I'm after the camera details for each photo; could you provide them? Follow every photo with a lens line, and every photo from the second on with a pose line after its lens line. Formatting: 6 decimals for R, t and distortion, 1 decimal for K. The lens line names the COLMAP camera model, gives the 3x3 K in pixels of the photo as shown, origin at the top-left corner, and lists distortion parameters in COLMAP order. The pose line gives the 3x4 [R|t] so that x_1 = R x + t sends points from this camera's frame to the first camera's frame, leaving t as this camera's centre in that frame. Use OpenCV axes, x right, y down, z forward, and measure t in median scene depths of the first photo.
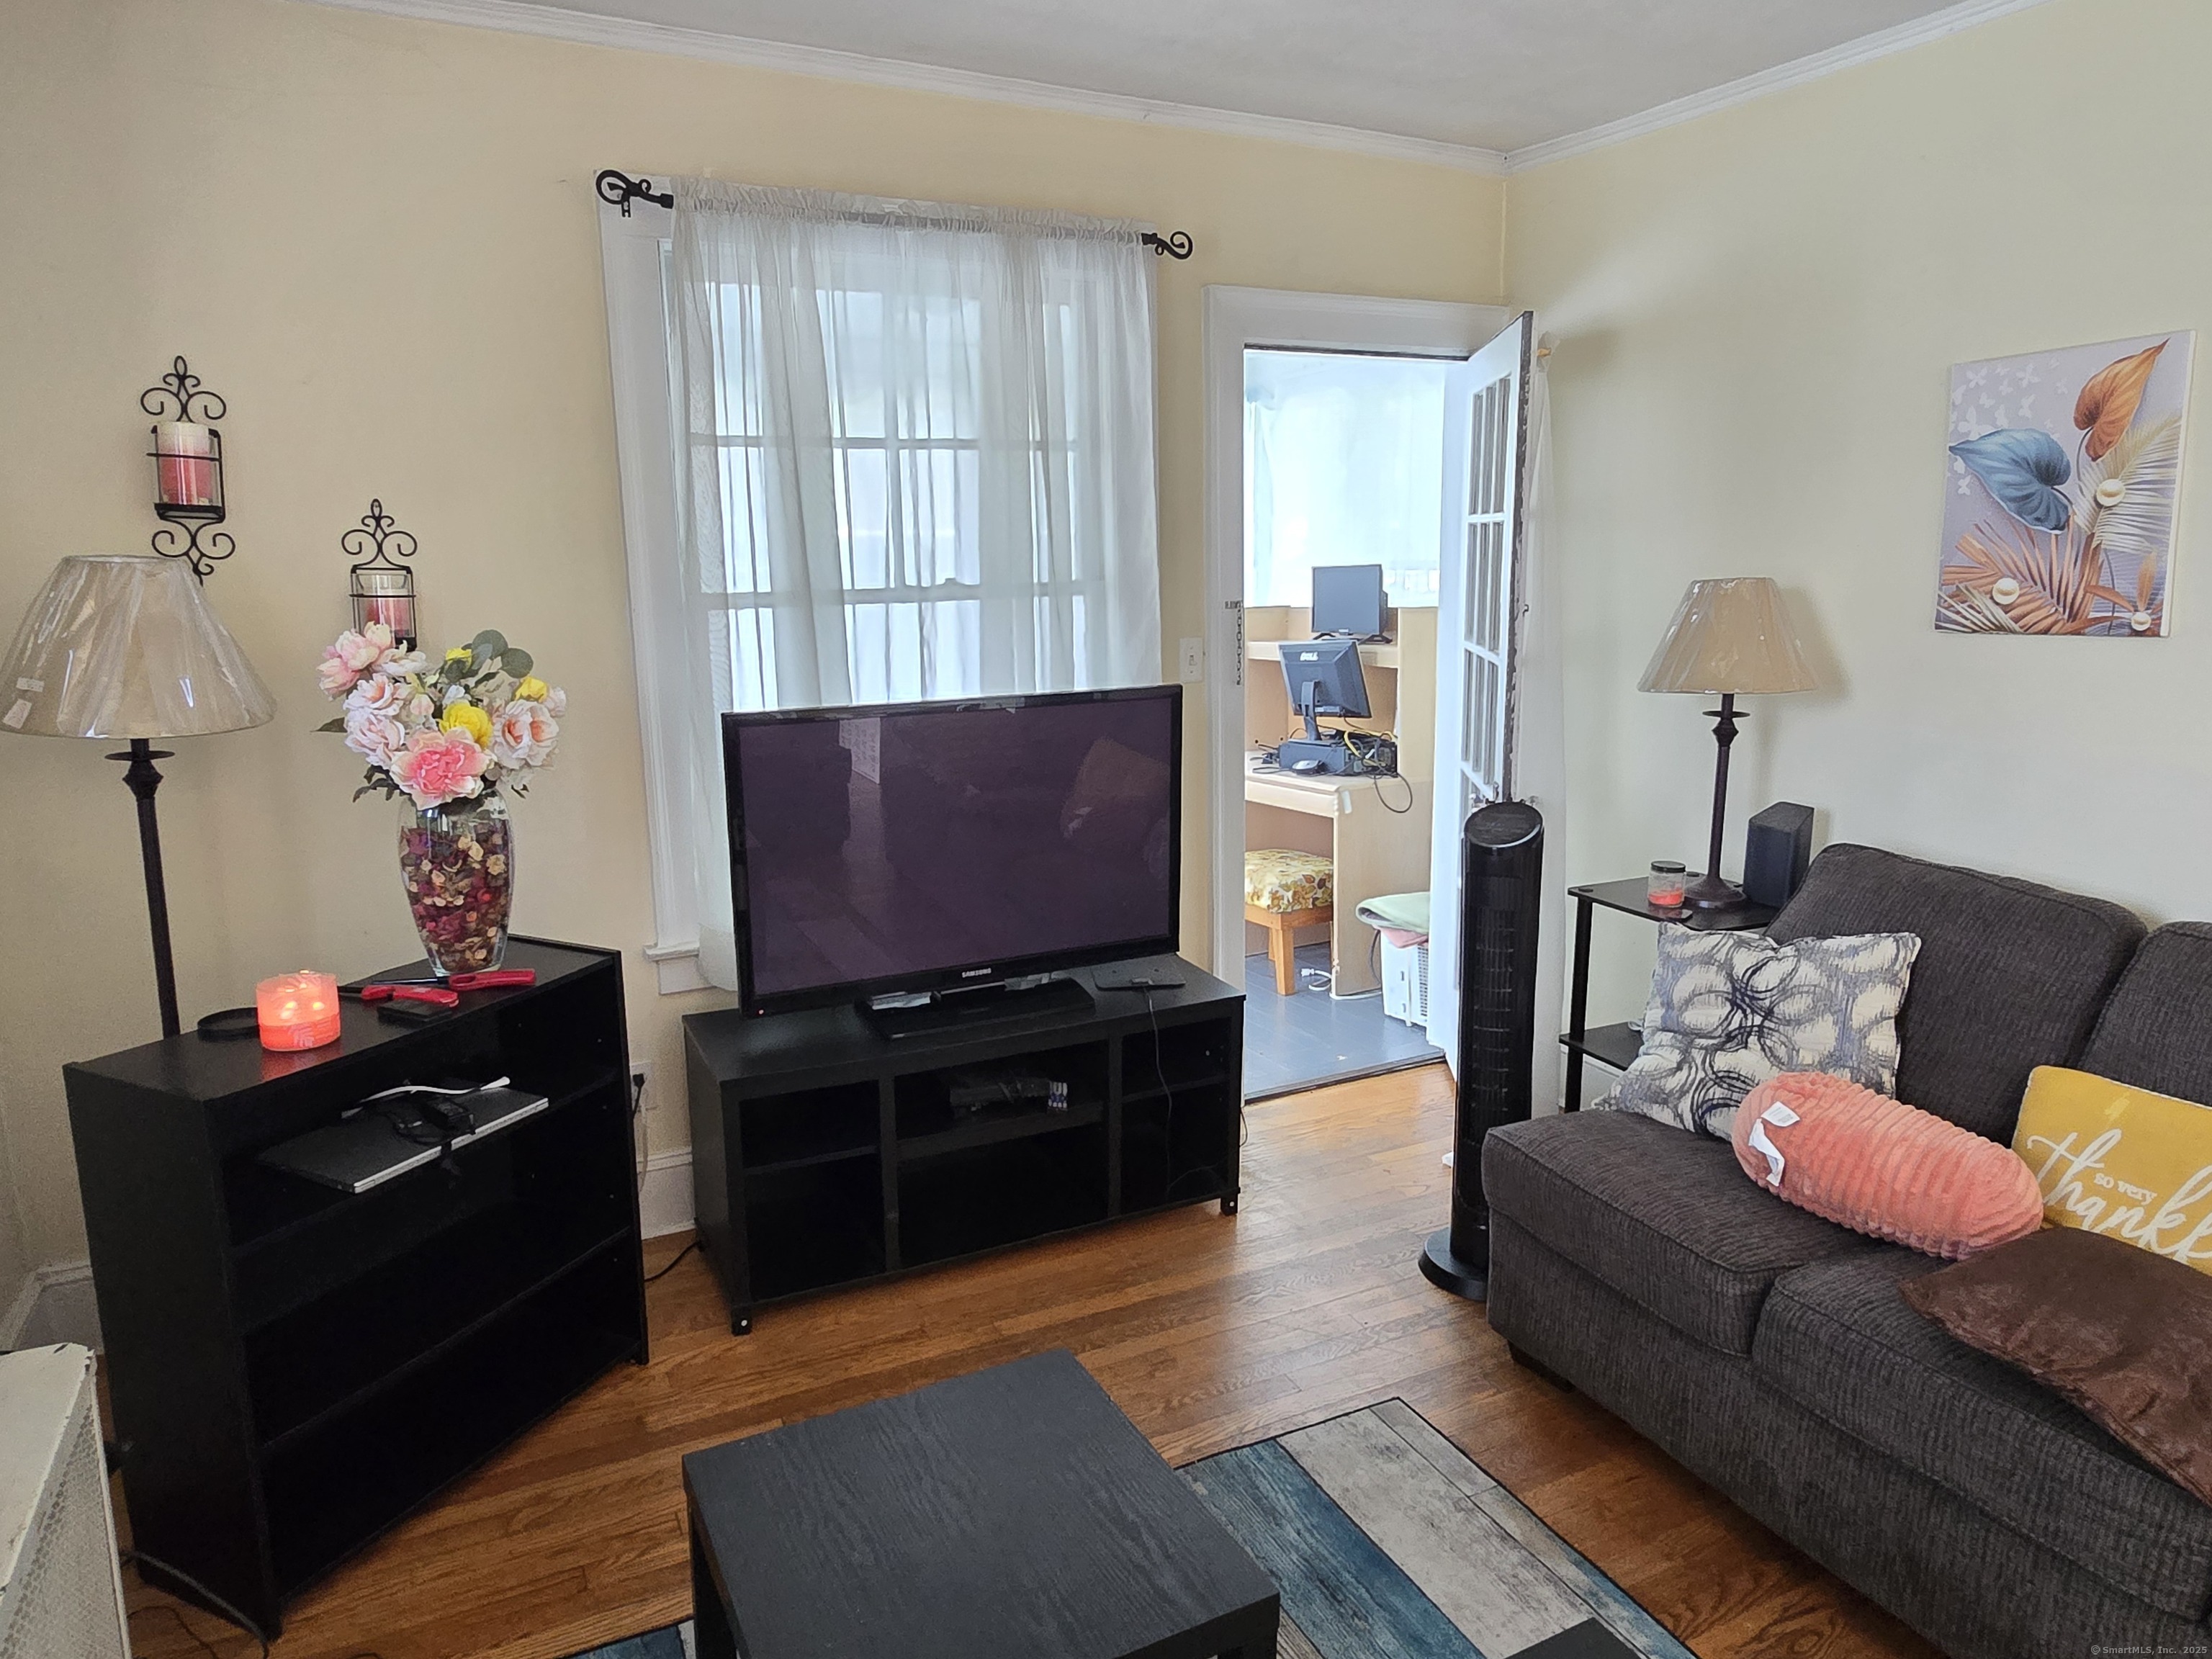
lens RADIAL K [[1434.4, 0, 1098.7], [0, 1434.4, 802.0], [0, 0, 1]] dist [0.042244, -0.000521]
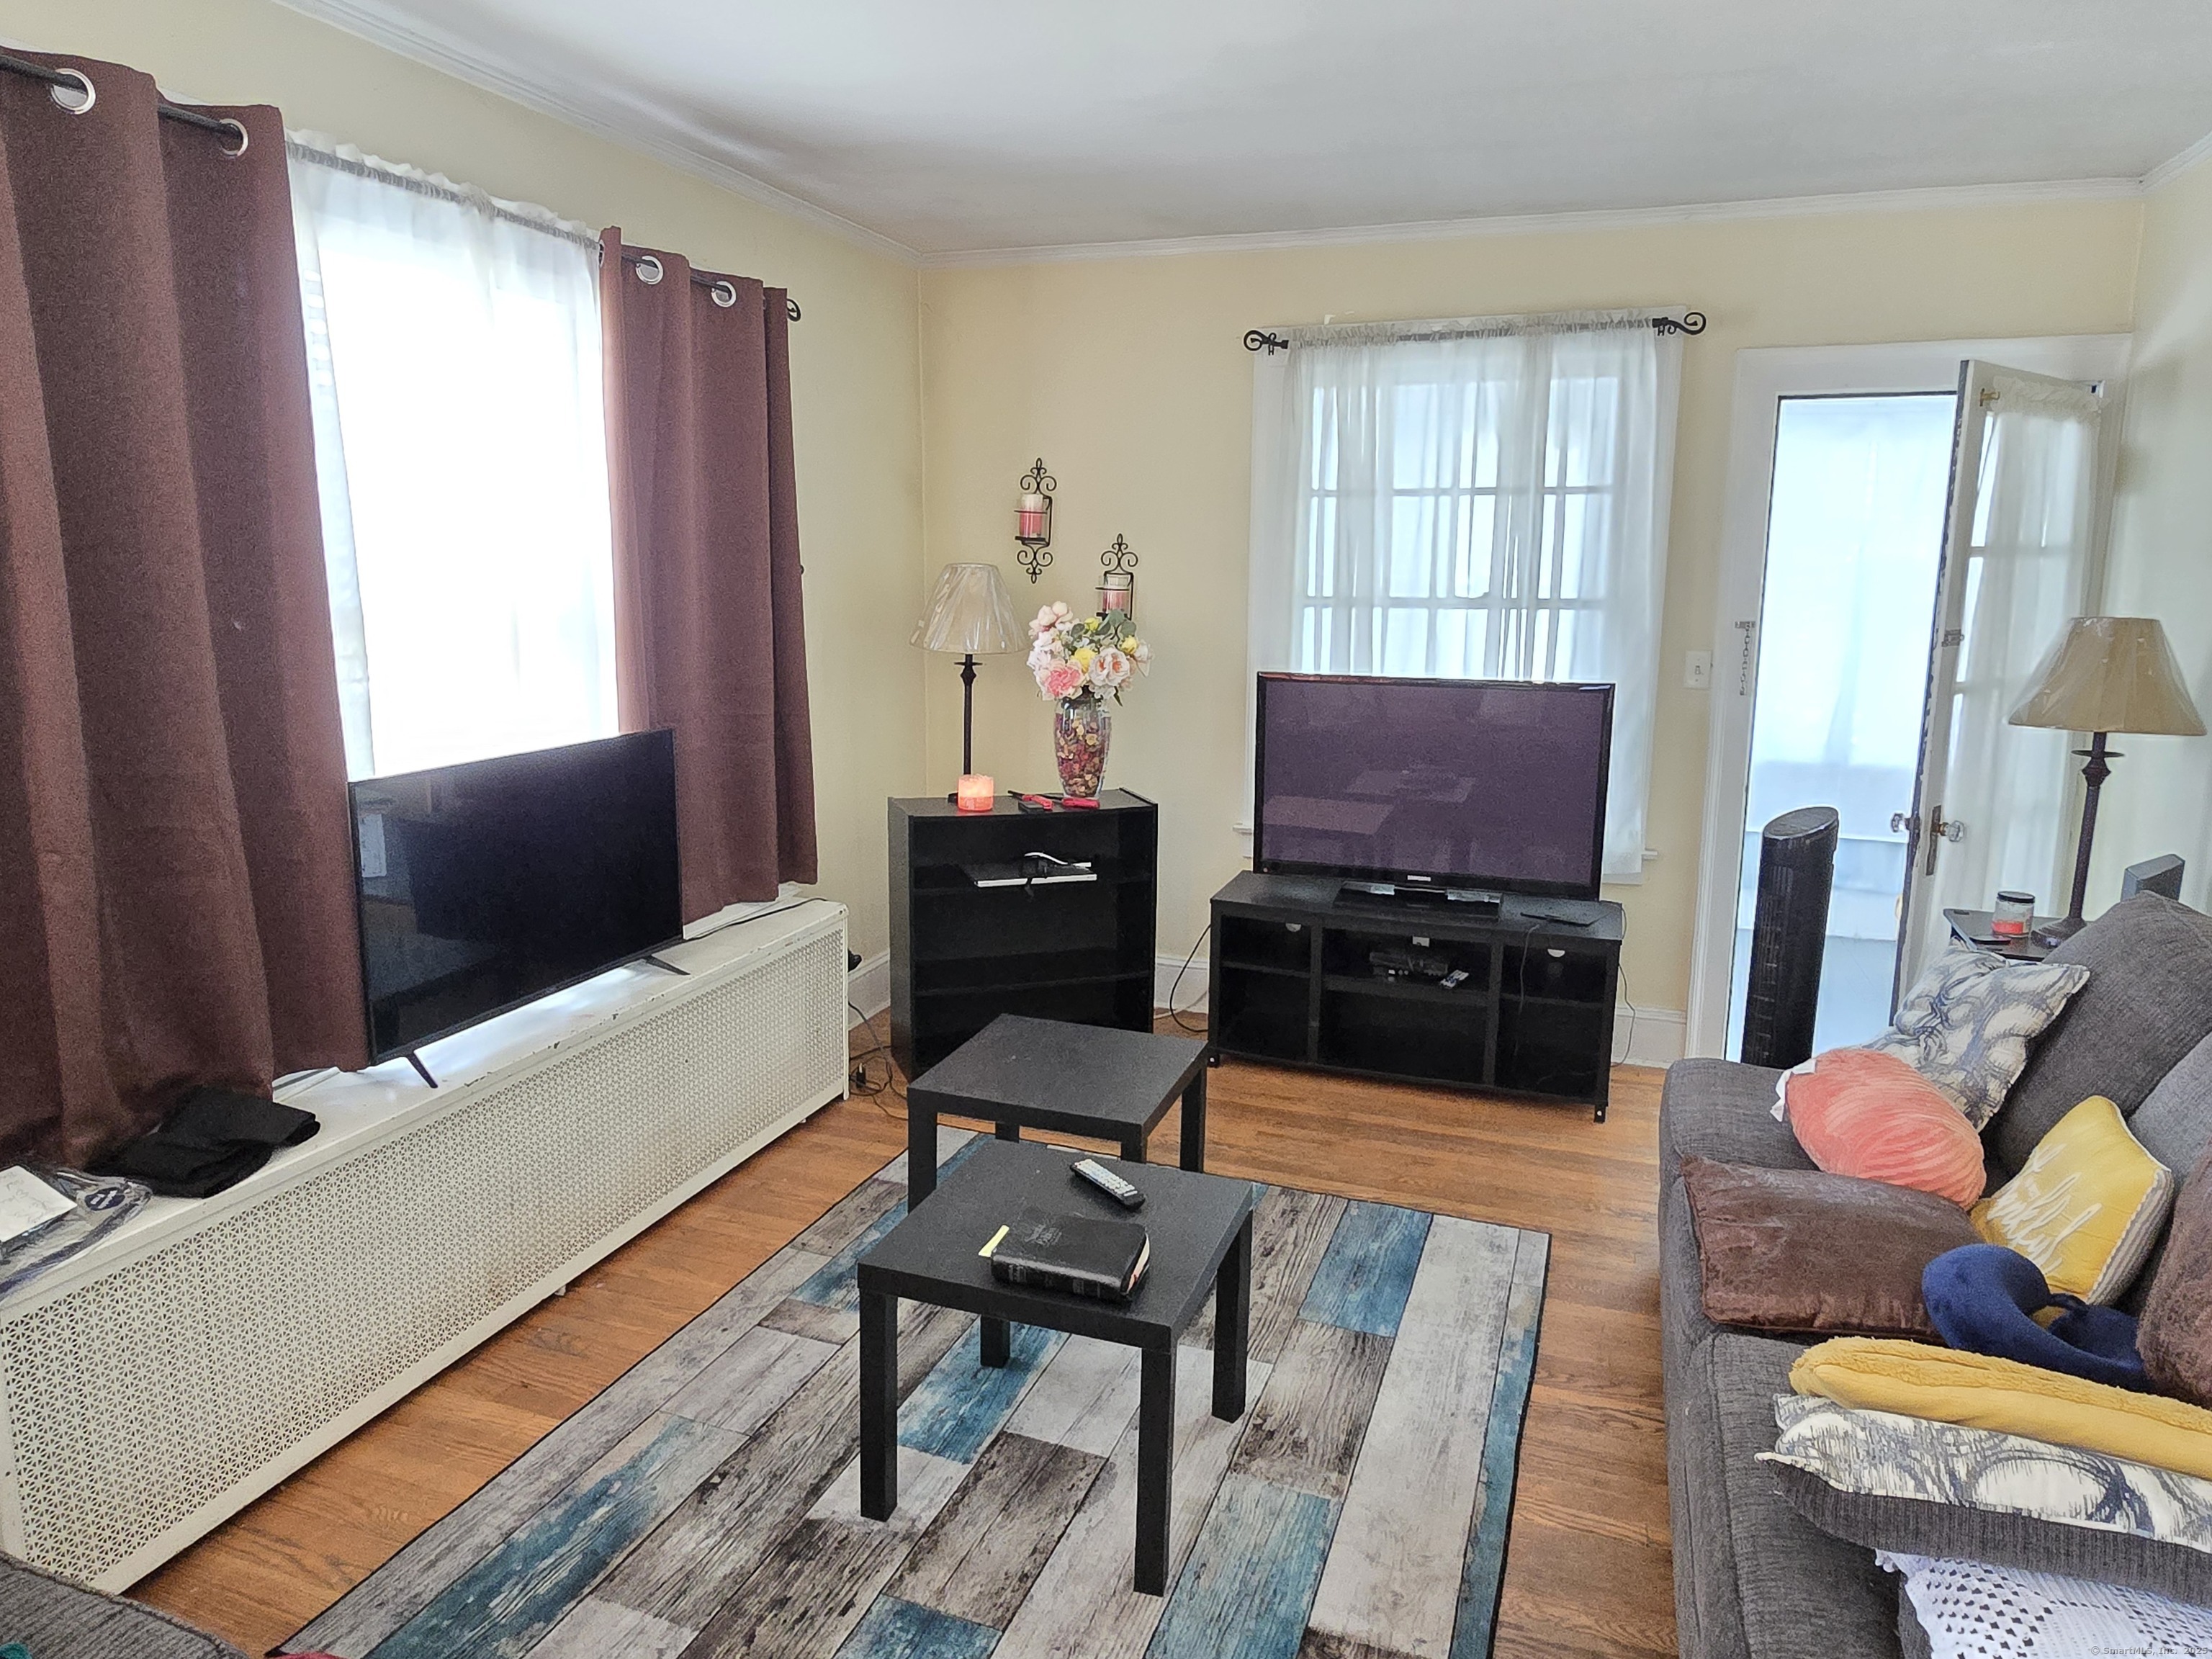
lens RADIAL K [[1434.4, 0, 1098.7], [0, 1434.4, 802.0], [0, 0, 1]] dist [0.042244, -0.000521]
pose [[0.695864, 0.141156, -0.704165, 0.687337], [-0.147784, 0.987655, 0.051941, 0.021118], [0.702803, 0.067920, 0.708134, -0.198086]]
